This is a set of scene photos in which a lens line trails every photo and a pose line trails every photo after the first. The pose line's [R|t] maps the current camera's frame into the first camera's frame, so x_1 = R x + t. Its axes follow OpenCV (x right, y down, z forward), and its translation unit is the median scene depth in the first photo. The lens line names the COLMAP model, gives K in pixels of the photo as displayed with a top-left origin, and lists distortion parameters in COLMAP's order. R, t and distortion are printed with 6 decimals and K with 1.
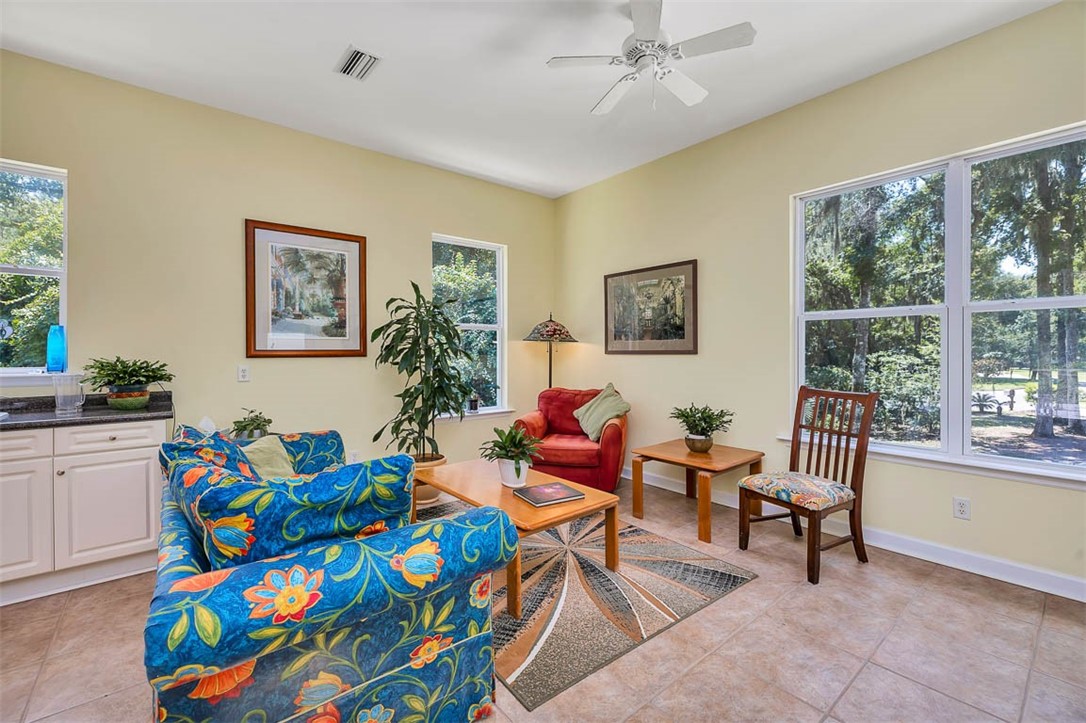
lens RADIAL K [[463.9, 0, 542.4], [0, 463.9, 357.2], [0, 0, 1]] dist [-0.003829, -0.000021]
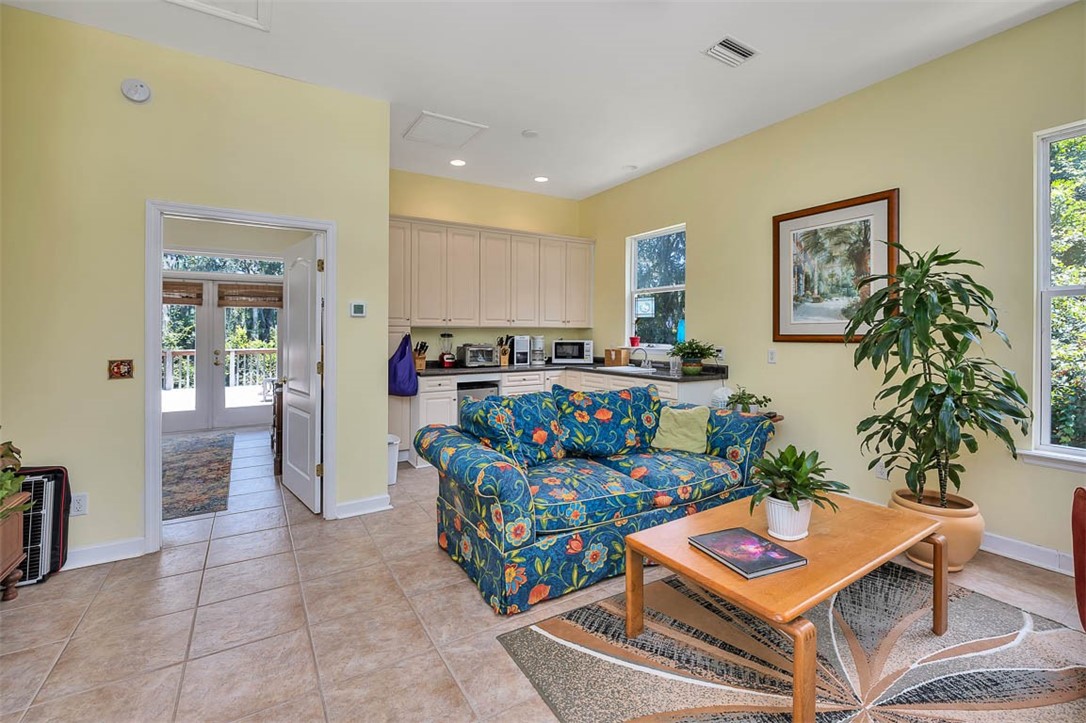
lens RADIAL K [[463.9, 0, 530.0], [0, 463.9, 331.3], [0, 0, 1]] dist [-0.003829, -0.000021]
pose [[-0.148108, -0.003874, -0.988964, 0.517384], [-0.012283, 0.999922, -0.002077, -0.013368], [0.988895, 0.011840, -0.148144, 0.562412]]
